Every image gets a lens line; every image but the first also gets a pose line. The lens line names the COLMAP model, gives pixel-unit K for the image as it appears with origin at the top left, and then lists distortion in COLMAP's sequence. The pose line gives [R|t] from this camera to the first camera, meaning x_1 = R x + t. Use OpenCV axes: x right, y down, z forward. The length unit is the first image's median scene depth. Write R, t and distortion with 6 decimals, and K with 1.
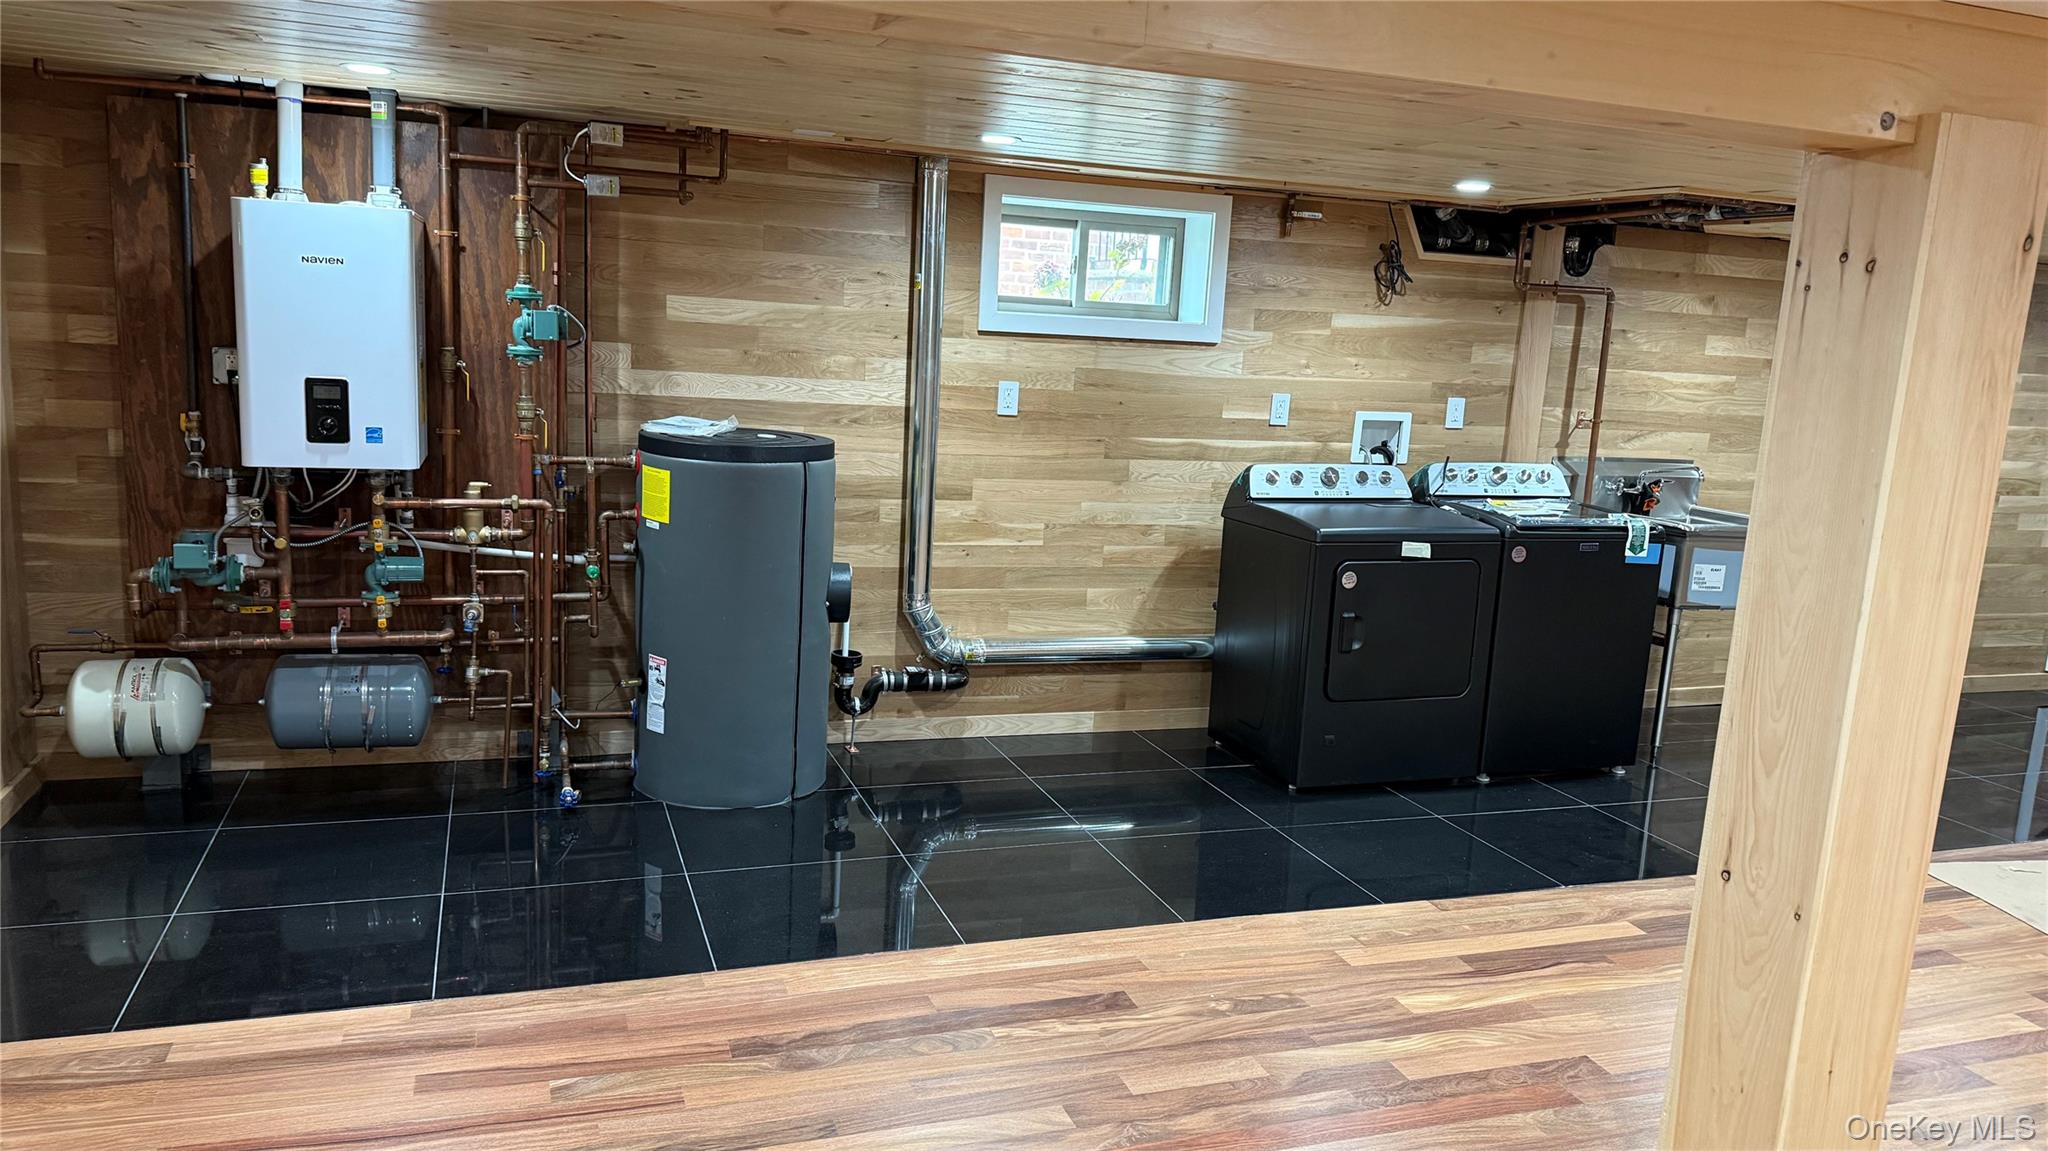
lens RADIAL K [[1455.5, 0, 1027.0], [0, 1455.5, 577.9], [0, 0, 1]] dist [0.061635, -0.064426]
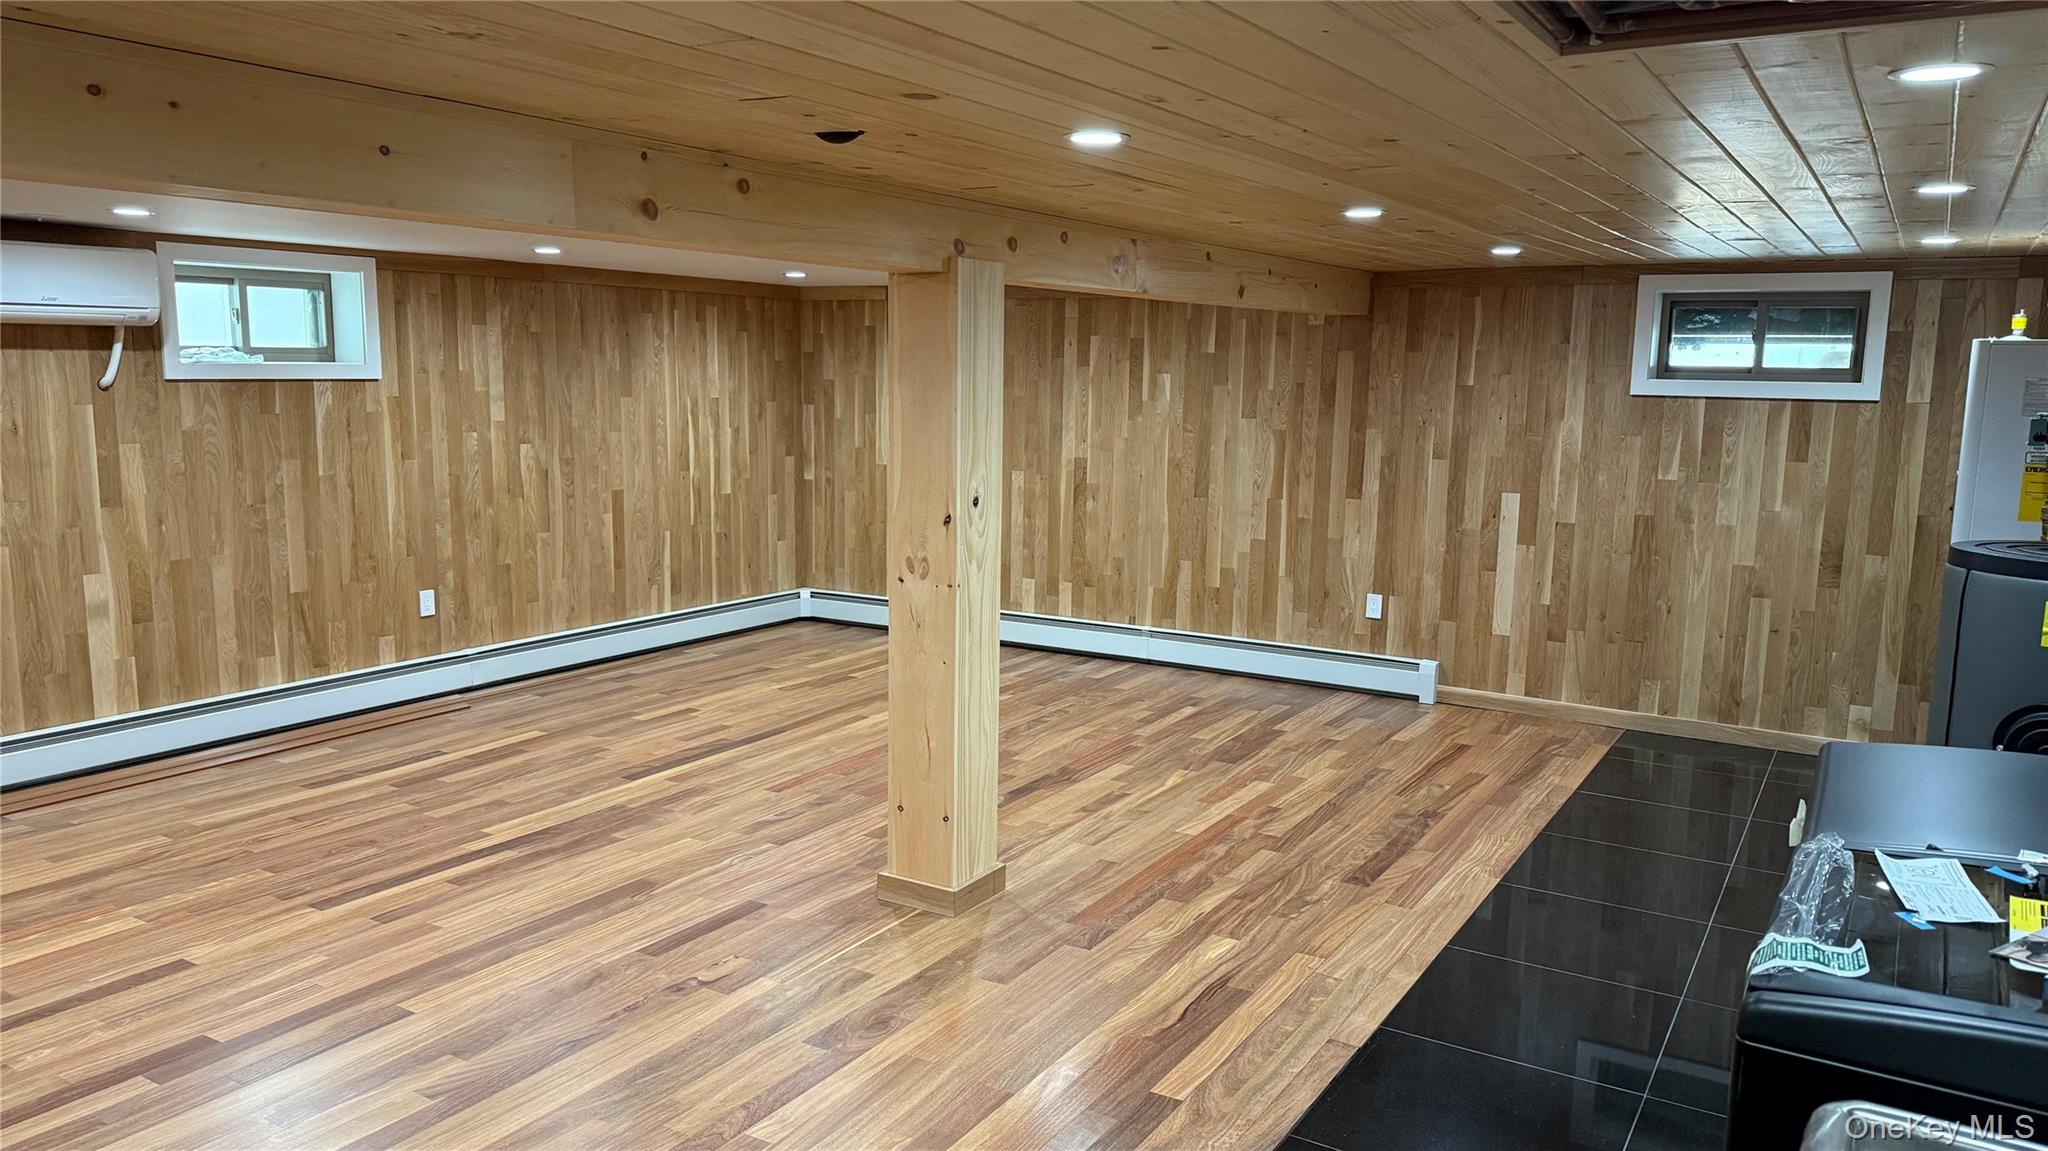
lens RADIAL K [[1455.5, 0, 1023.8], [0, 1455.5, 576.5], [0, 0, 1]] dist [0.061635, -0.064426]
pose [[-0.777217, 0.025074, -0.628733, 1.154166], [-0.168161, 0.954586, 0.245943, -0.268520], [0.606346, 0.296880, -0.737703, 1.721308]]
